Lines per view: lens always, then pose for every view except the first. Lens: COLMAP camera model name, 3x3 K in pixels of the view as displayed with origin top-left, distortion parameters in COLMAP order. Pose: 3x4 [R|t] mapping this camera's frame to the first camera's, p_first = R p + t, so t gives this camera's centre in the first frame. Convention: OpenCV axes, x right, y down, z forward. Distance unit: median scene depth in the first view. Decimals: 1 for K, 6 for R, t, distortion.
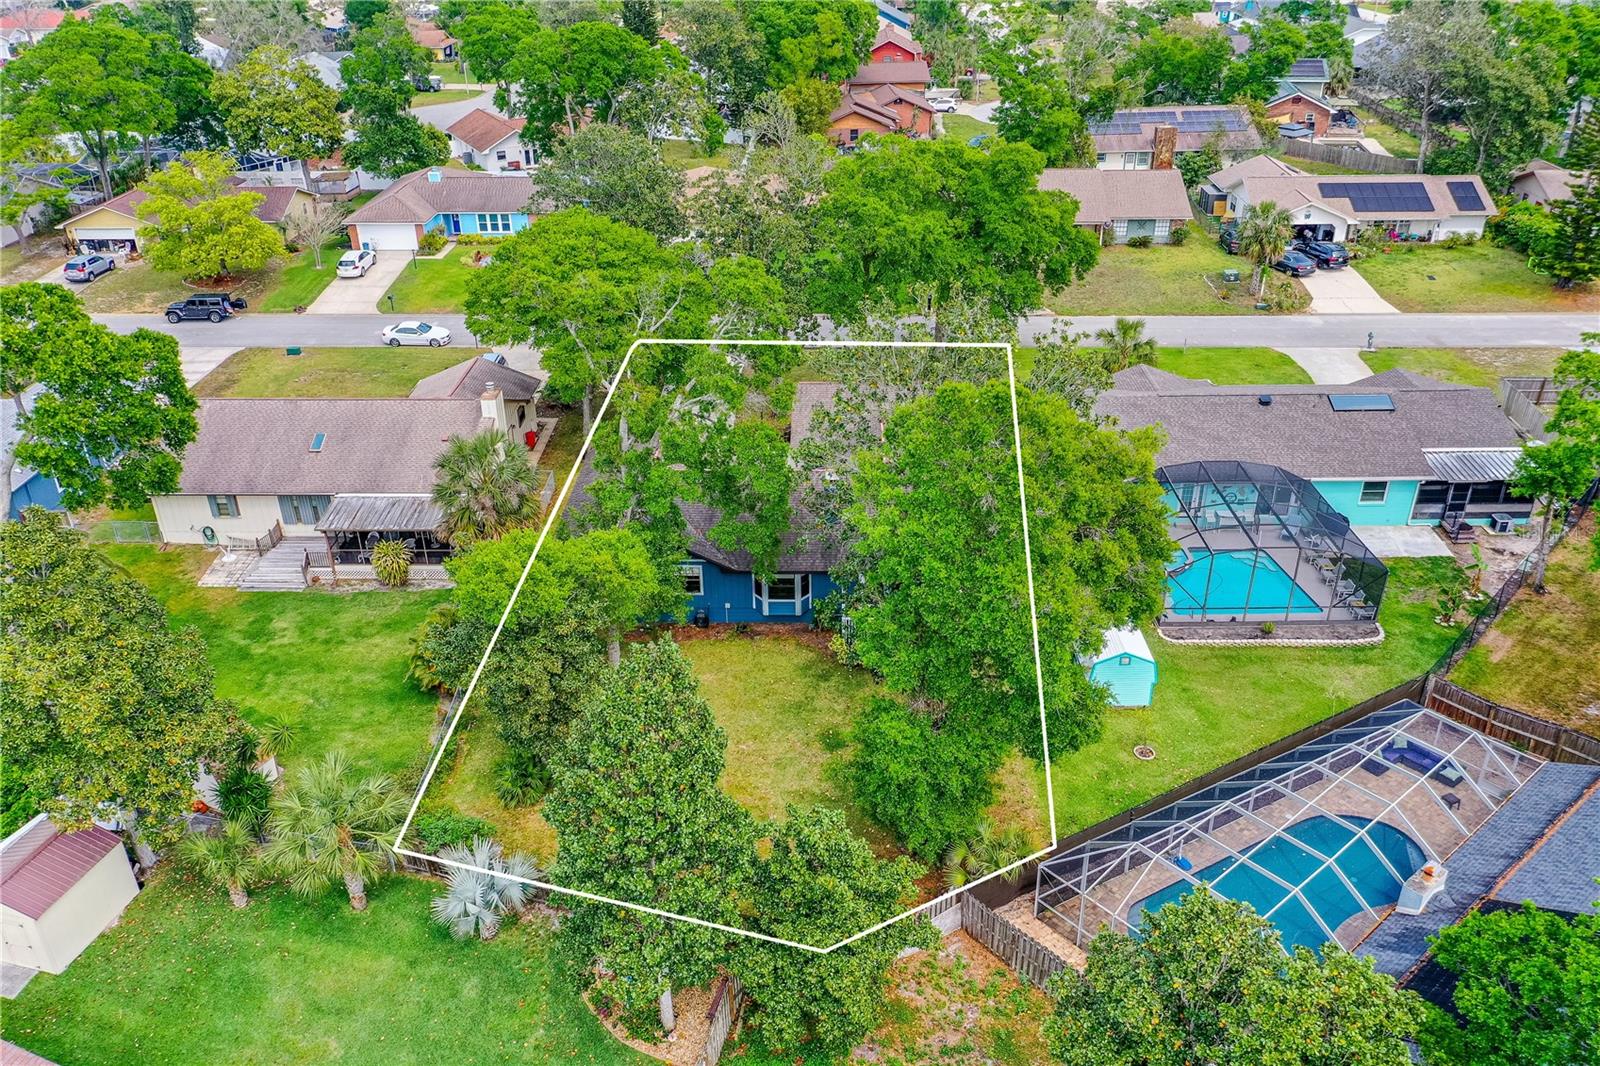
lens RADIAL K [[1234.5, 0, 800.0], [0, 1234.5, 533.0], [0, 0, 1]] dist [-0.000393, 0.005437]
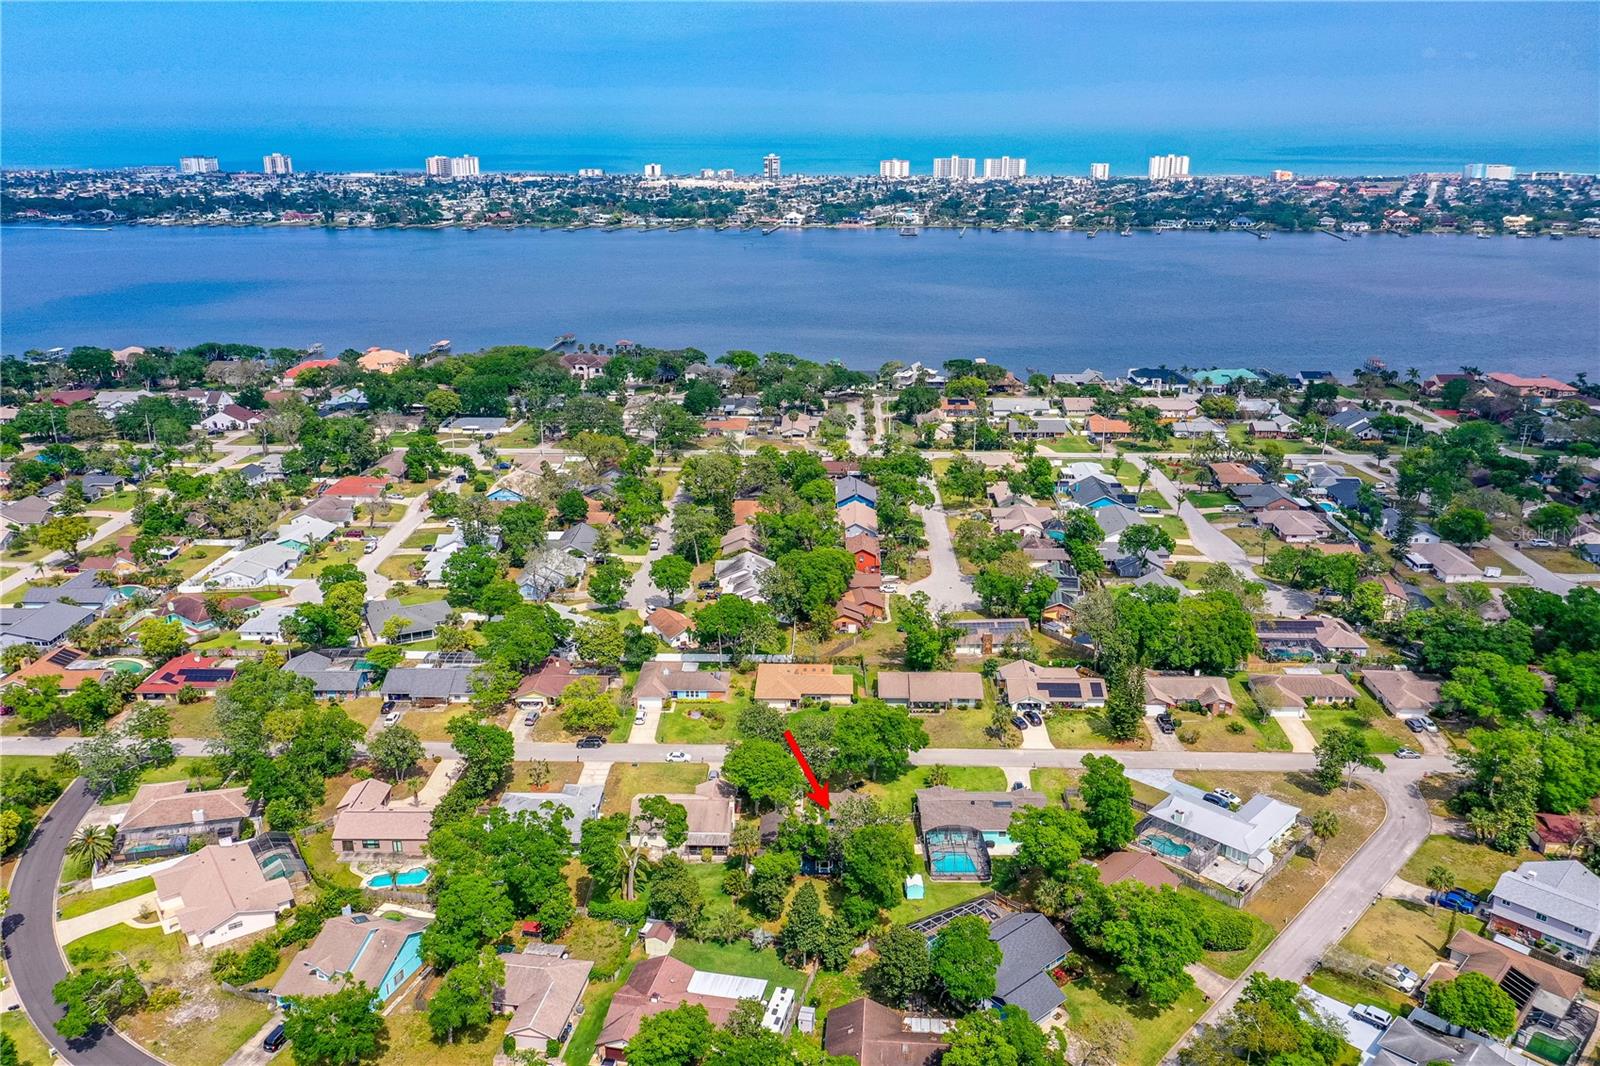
lens RADIAL K [[1234.5, 0, 800.0], [0, 1234.5, 533.0], [0, 0, 1]] dist [-0.000393, 0.005437]
pose [[0.999937, 0.007969, 0.007915, -0.072620], [-0.006444, 0.984210, -0.176890, -0.158697], [-0.009200, 0.176828, 0.984199, -1.595155]]
